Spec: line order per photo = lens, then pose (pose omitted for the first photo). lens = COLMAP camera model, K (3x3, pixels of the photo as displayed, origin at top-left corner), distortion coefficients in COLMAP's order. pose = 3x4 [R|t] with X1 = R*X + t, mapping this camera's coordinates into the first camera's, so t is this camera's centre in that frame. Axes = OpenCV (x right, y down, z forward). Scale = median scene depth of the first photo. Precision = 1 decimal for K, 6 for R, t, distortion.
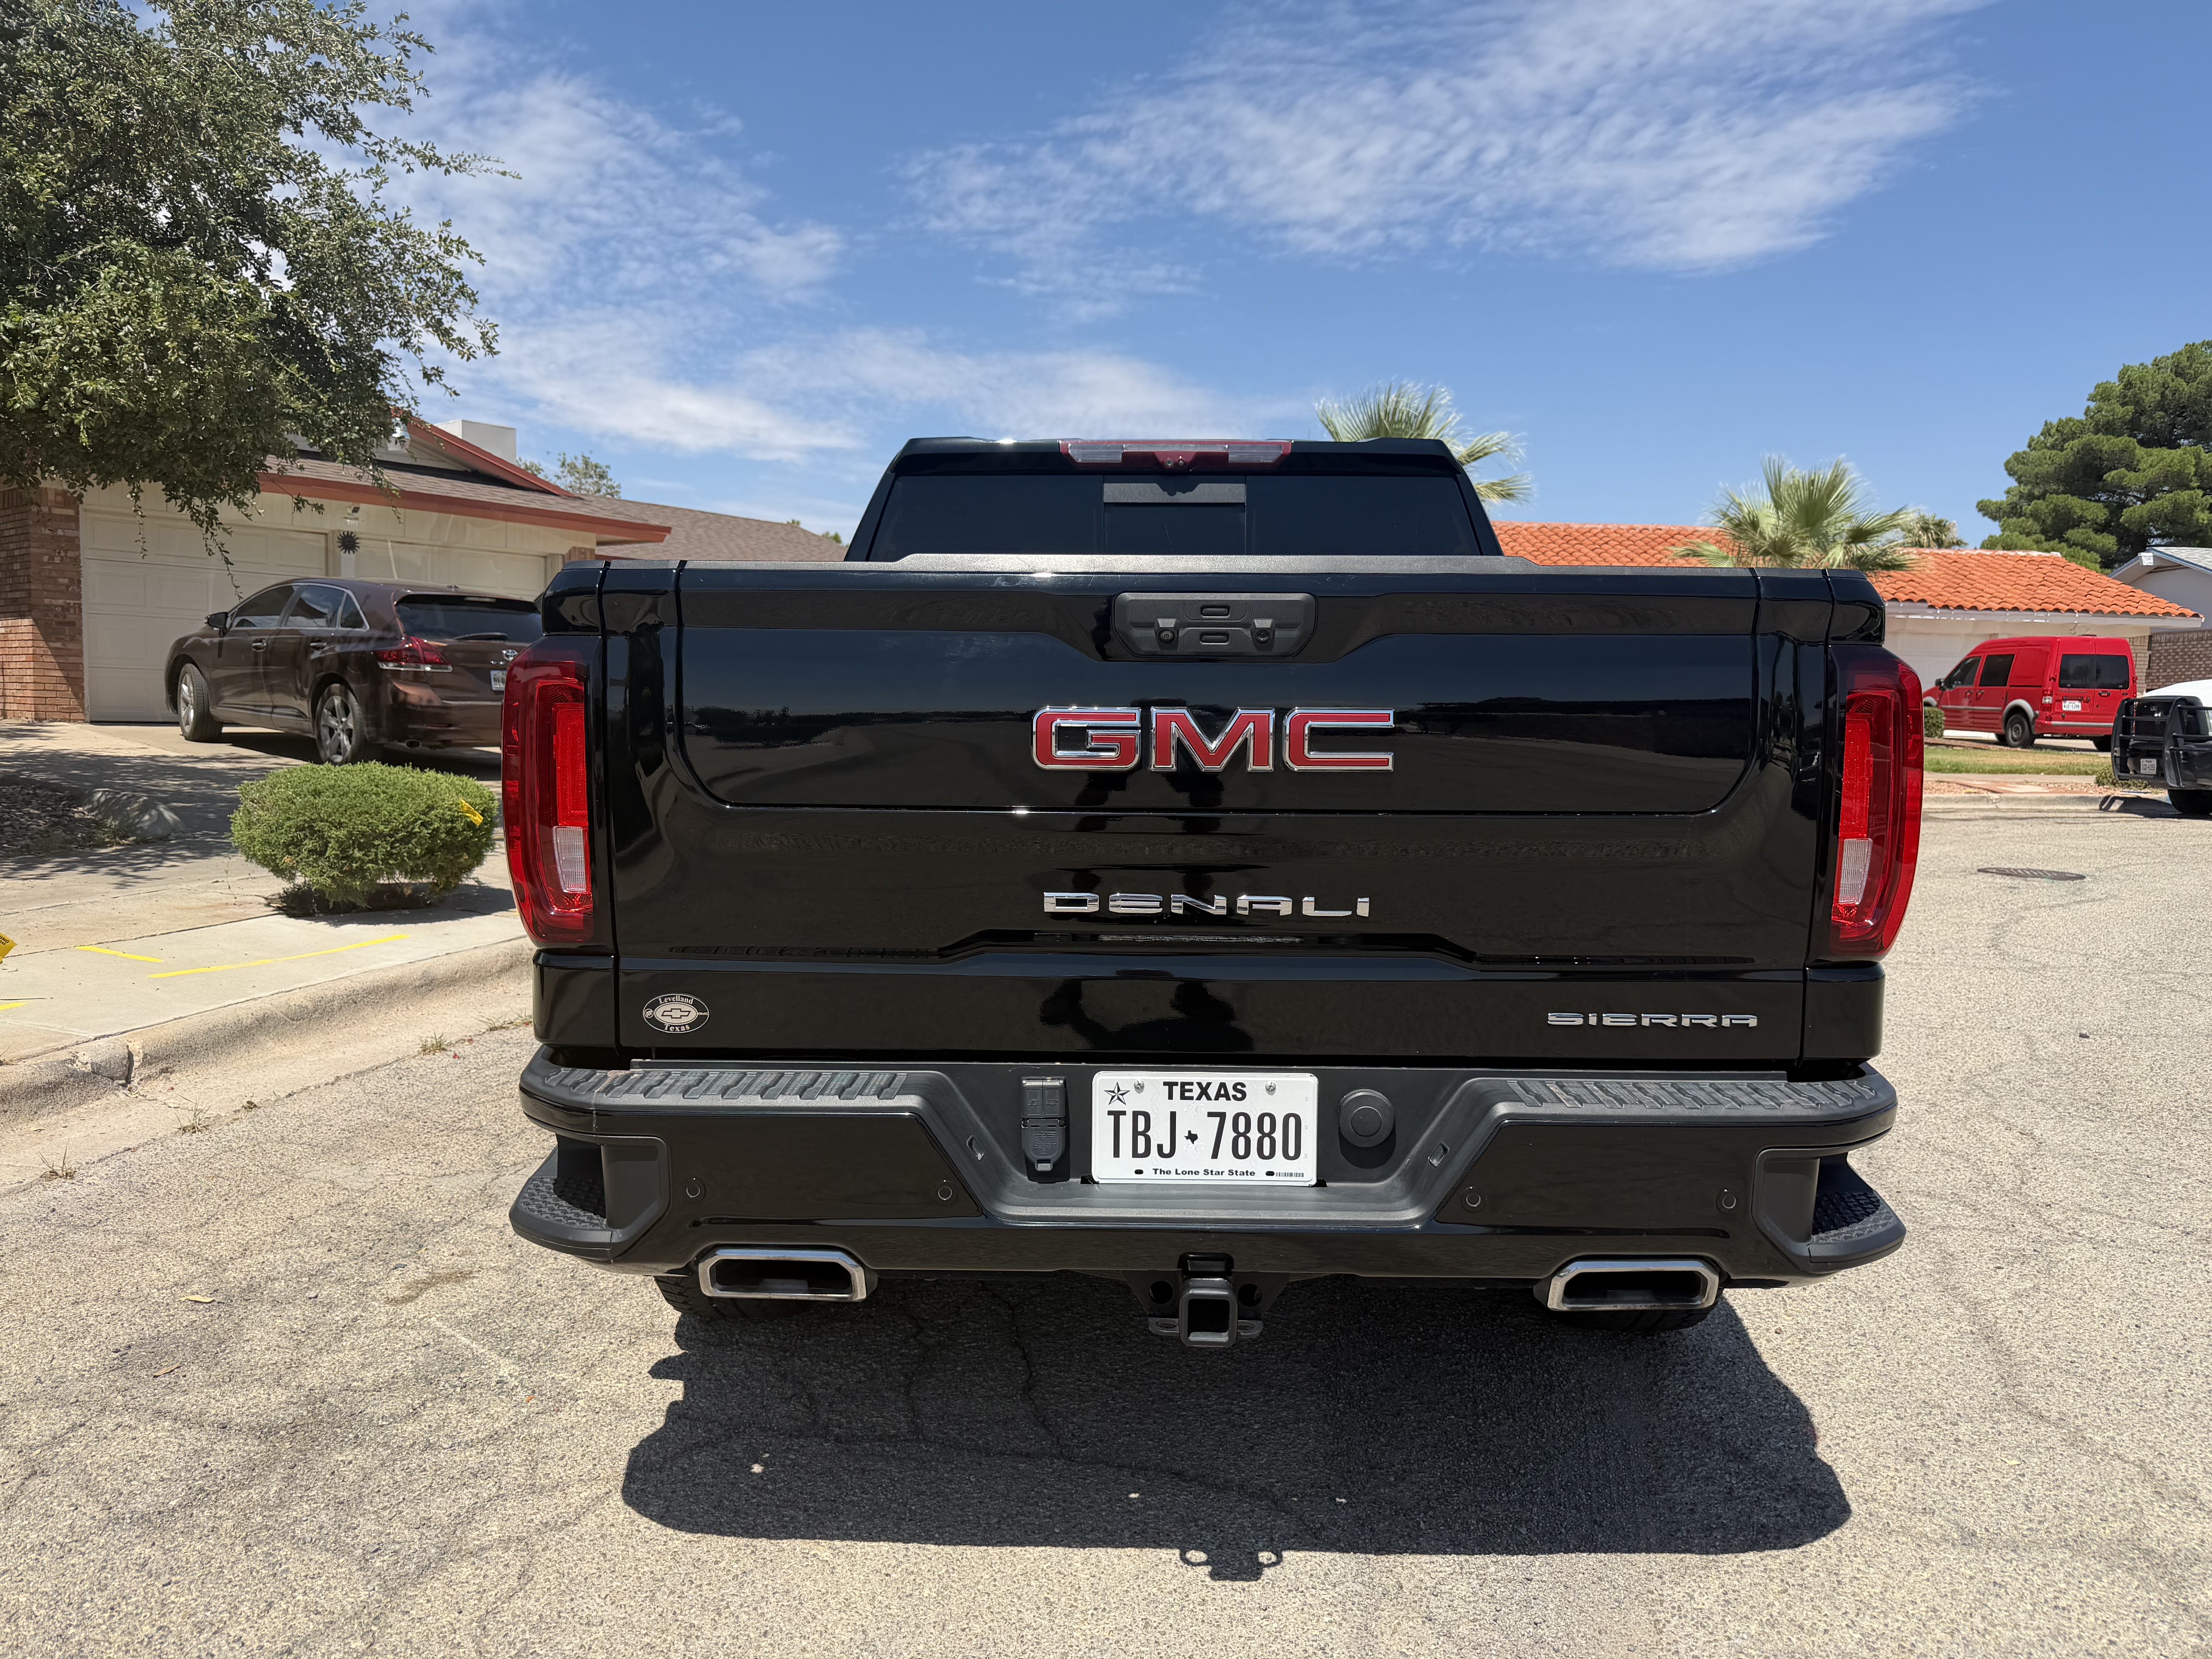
lens RADIAL K [[1574.9, 0, 1114.2], [0, 1574.9, 824.1], [0, 0, 1]] dist [0.023834, -0.031026]
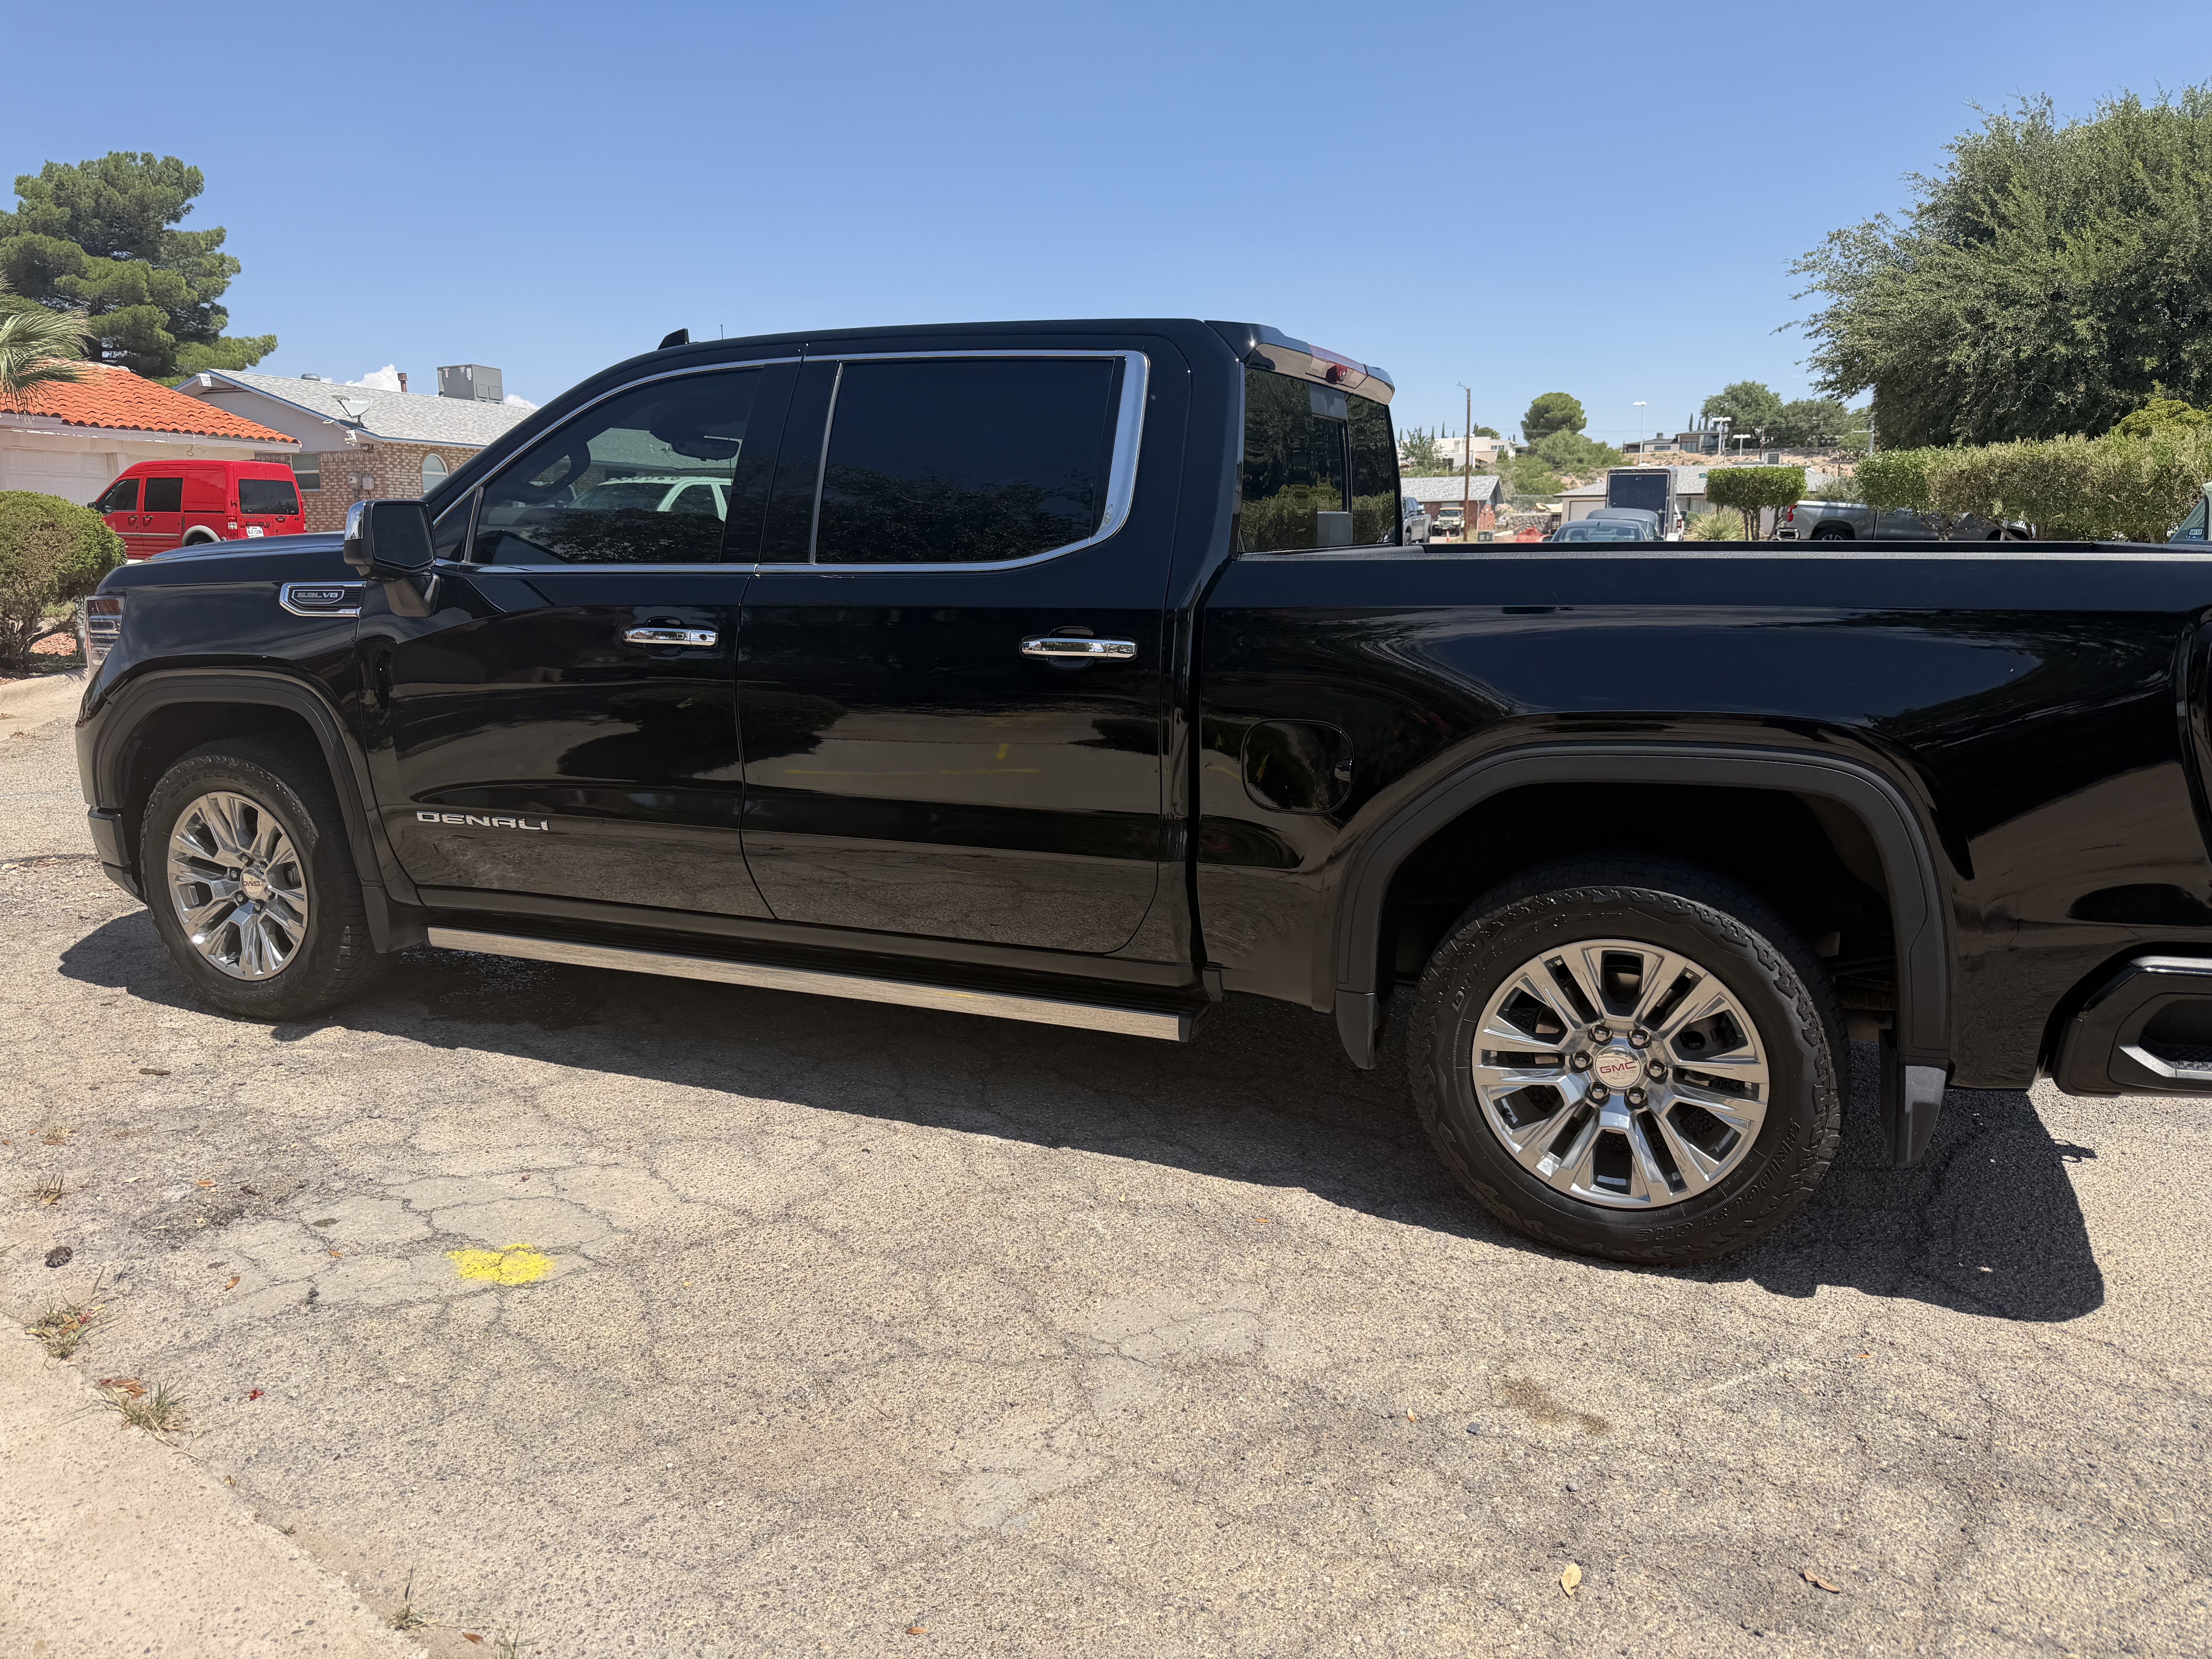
lens RADIAL K [[1574.9, 0, 1109.7], [0, 1574.9, 816.9], [0, 0, 1]] dist [0.023834, -0.031026]
pose [[0.364061, -0.180415, 0.913734, -0.132651], [0.075919, 0.983543, 0.163950, -0.016835], [-0.928276, 0.009683, 0.371766, 0.100668]]
